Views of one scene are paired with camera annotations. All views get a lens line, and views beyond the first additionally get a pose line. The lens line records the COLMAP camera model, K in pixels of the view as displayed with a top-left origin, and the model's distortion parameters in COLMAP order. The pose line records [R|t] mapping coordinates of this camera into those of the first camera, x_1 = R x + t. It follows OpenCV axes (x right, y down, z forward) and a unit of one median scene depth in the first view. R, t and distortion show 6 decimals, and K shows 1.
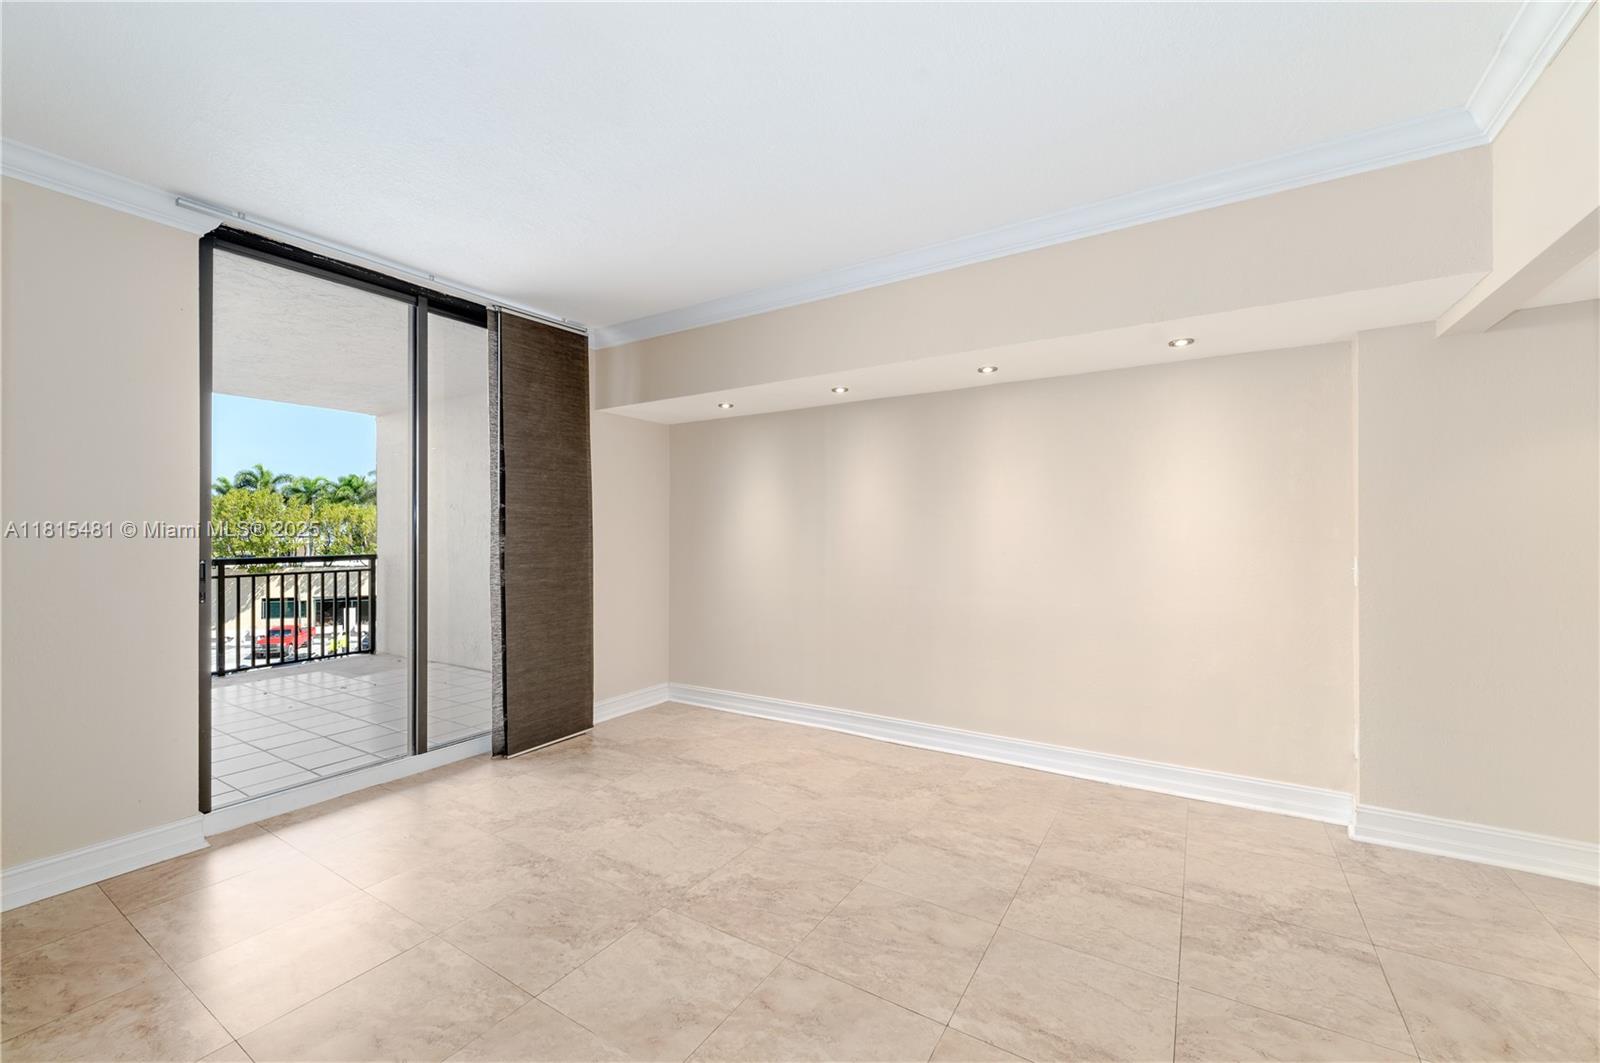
lens RADIAL K [[640.4, 0, 800.6], [0, 640.4, 529.7], [0, 0, 1]] dist [0.000408, 0.000167]
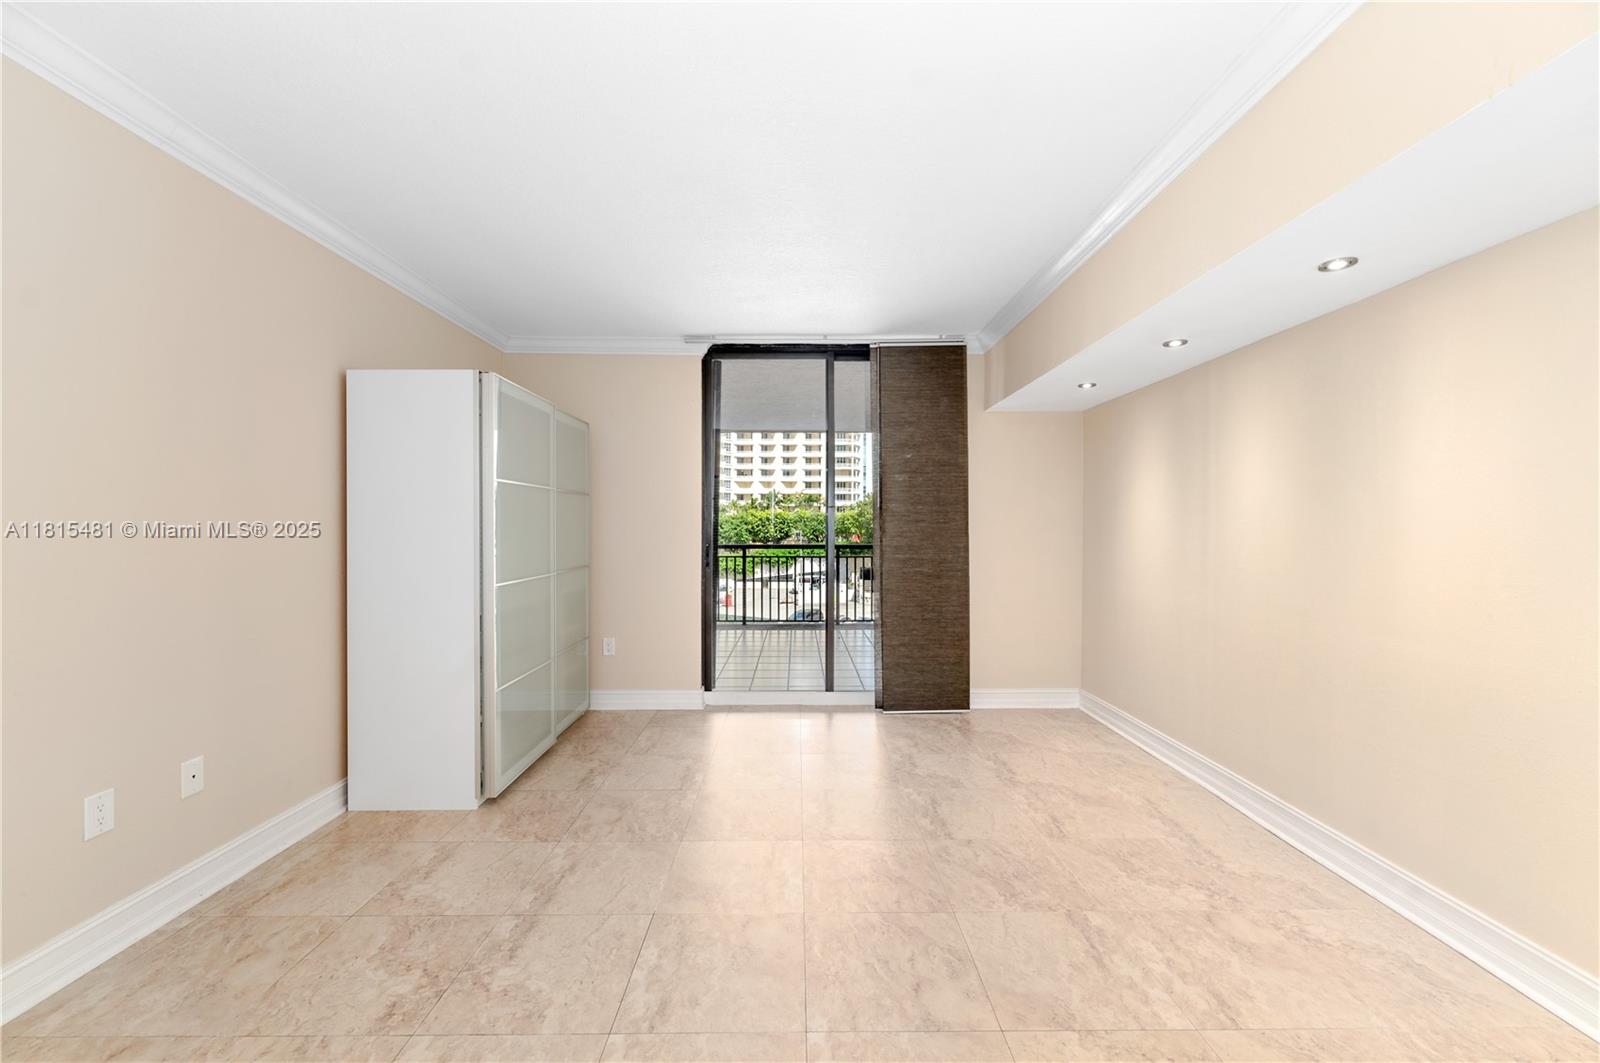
lens RADIAL K [[640.4, 0, 800.6], [0, 640.4, 529.7], [0, 0, 1]] dist [0.000408, 0.000167]
pose [[0.536931, 0.005418, -0.843609, 0.470354], [0.004466, 0.999947, 0.009265, -0.003900], [0.843614, -0.008742, 0.536878, 0.209250]]
